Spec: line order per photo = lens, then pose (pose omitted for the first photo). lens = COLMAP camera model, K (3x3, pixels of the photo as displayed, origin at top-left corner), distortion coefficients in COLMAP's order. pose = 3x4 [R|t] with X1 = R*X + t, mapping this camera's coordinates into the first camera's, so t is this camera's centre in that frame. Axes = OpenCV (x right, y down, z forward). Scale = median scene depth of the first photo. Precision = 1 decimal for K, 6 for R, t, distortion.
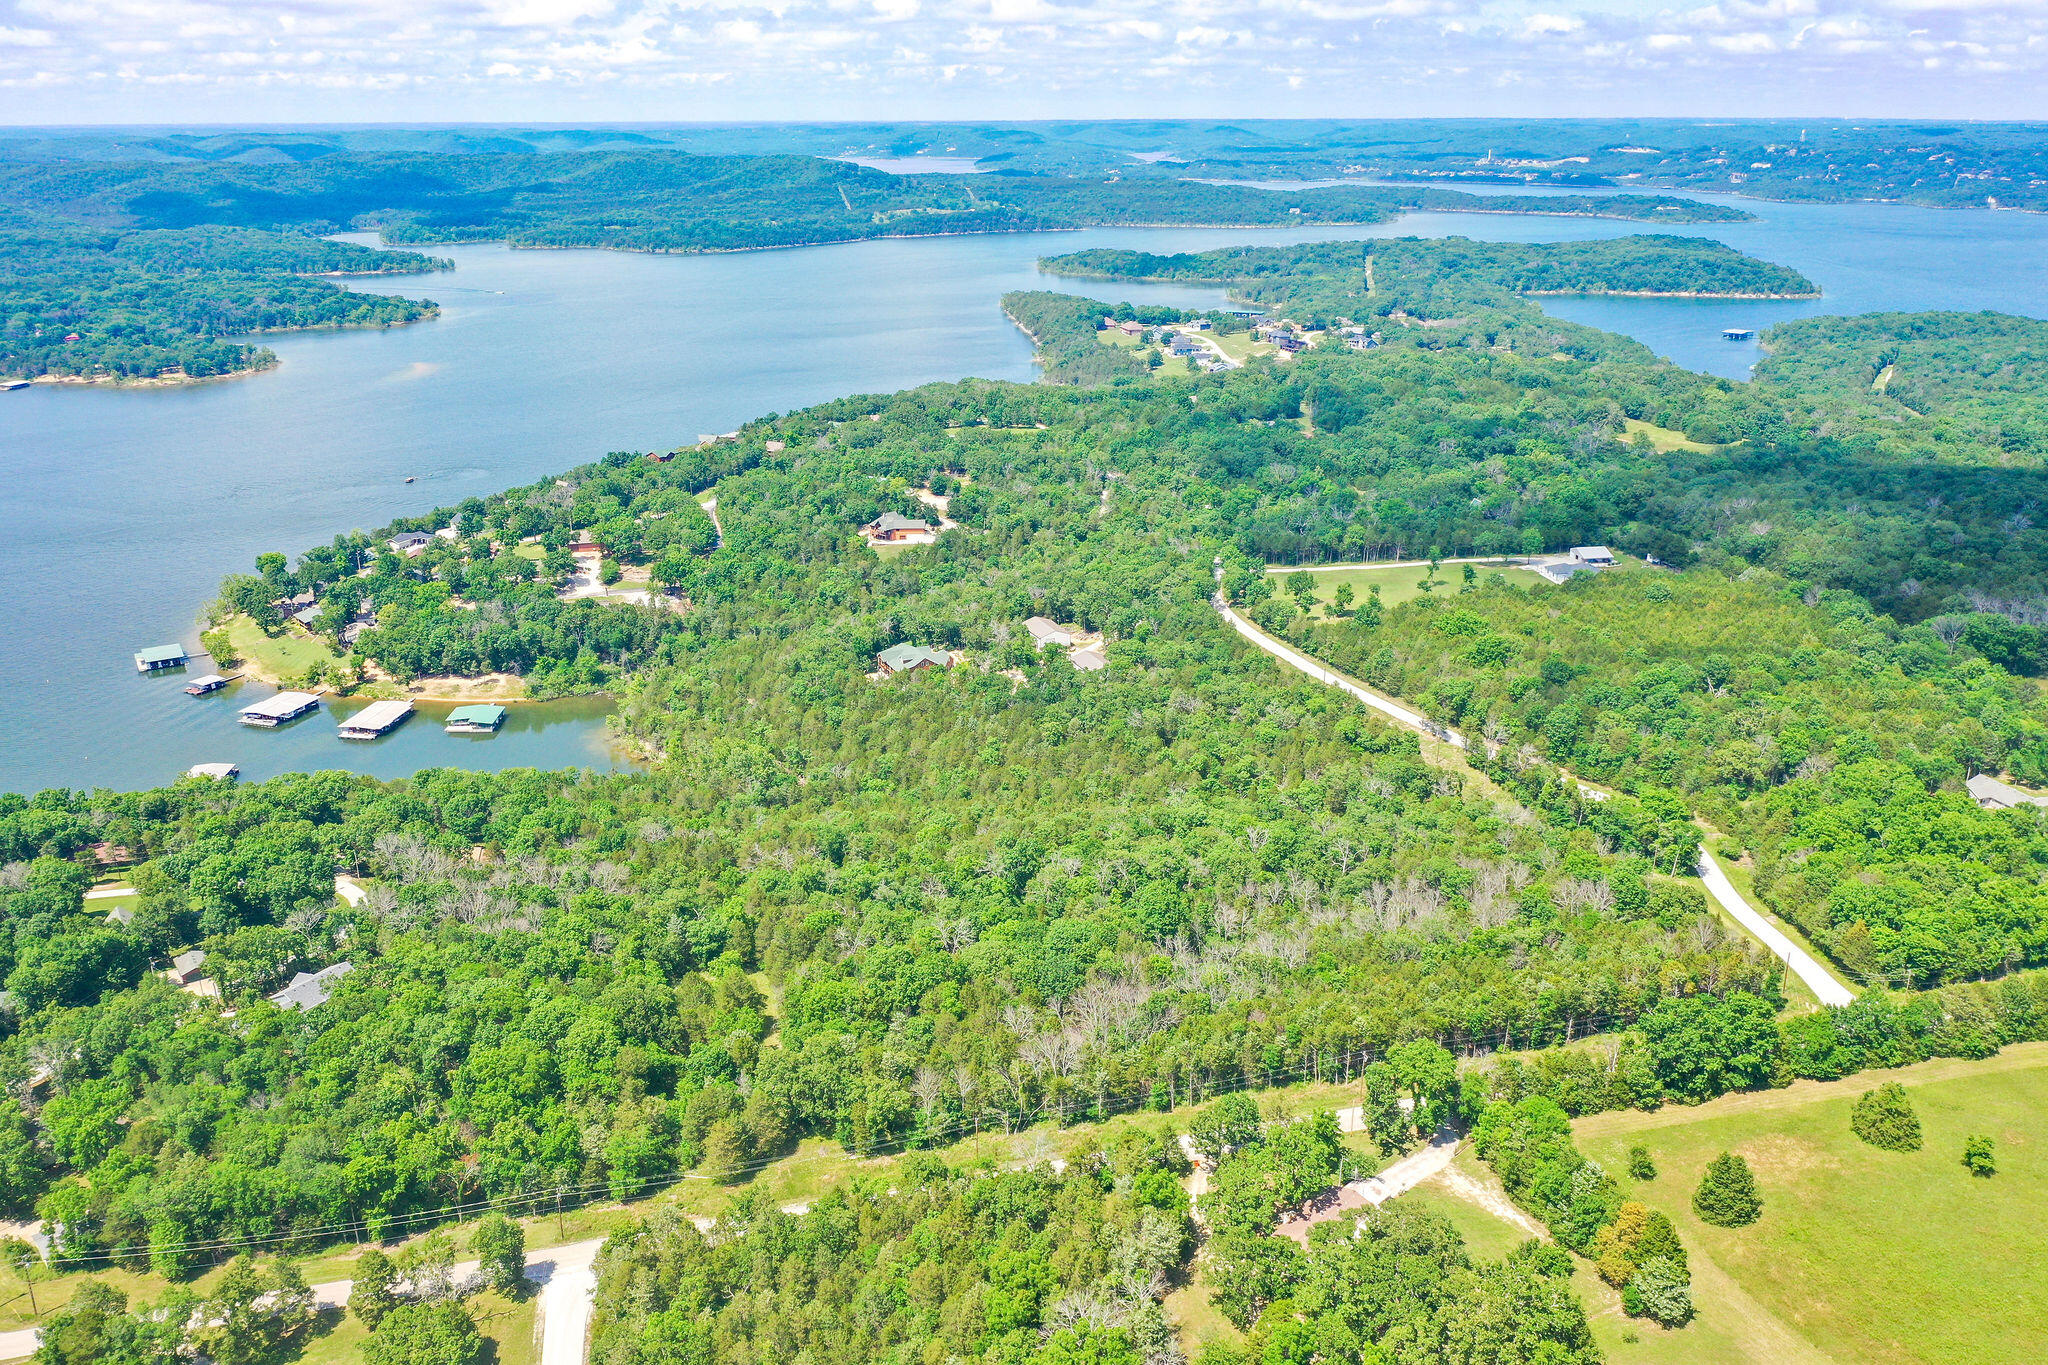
lens RADIAL K [[1598.7, 0, 1003.6], [0, 1598.7, 679.7], [0, 0, 1]] dist [-0.010244, -0.005848]
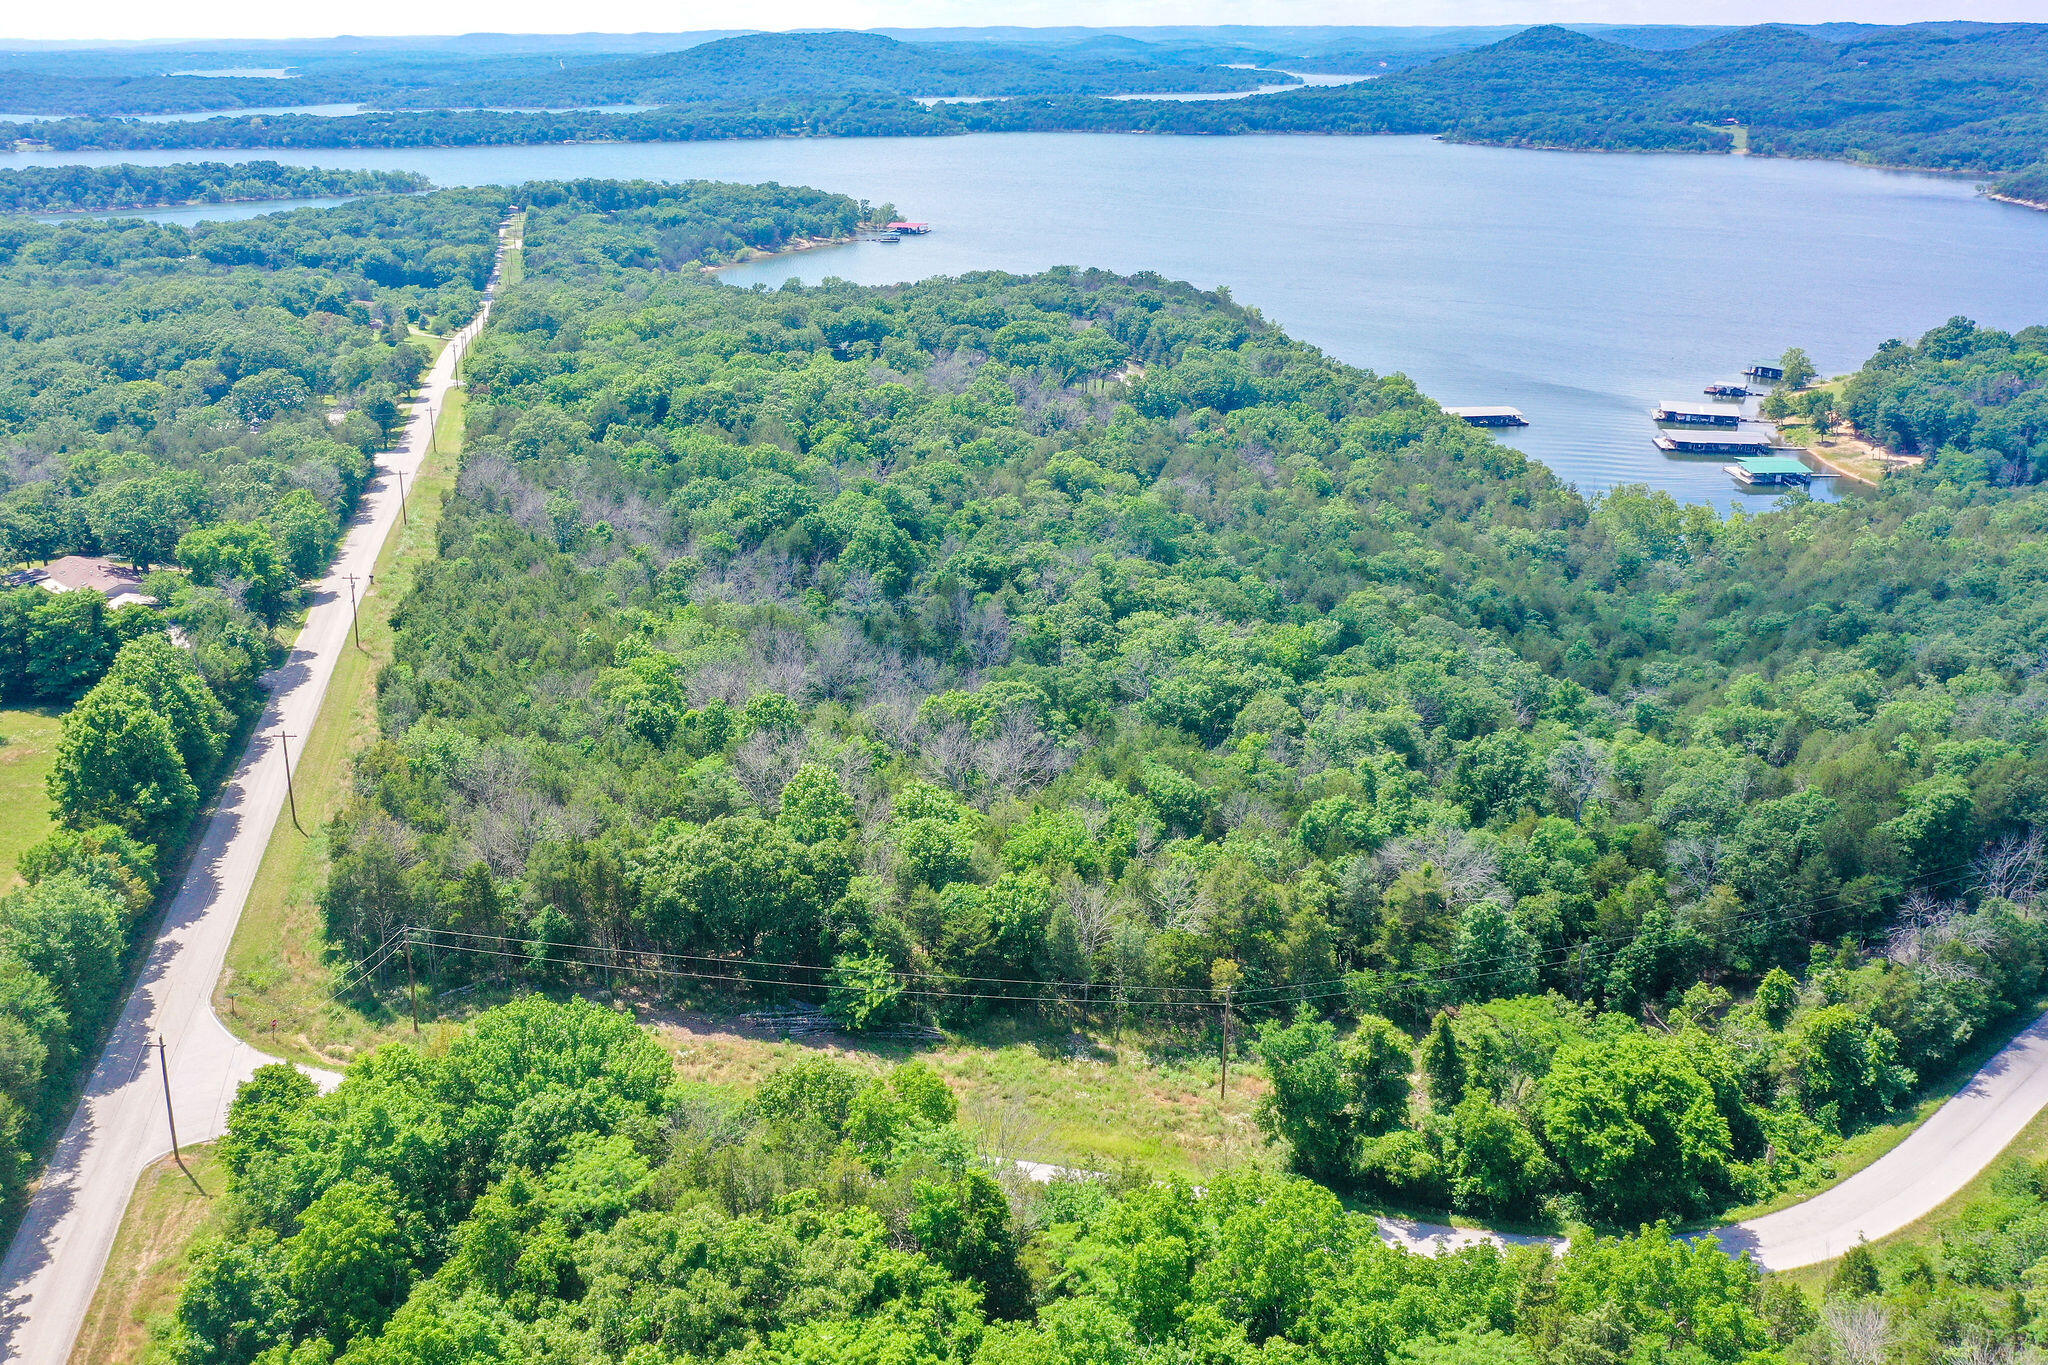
lens RADIAL K [[1725.3, 0, 933.7], [0, 1725.3, 649.3], [0, 0, 1]] dist [-0.029392, 0.000516]
pose [[-0.018114, 0.336211, -0.941613, 0.441493], [-0.322915, 0.889331, 0.323755, -0.032561], [0.946255, 0.309925, 0.092459, 0.546420]]
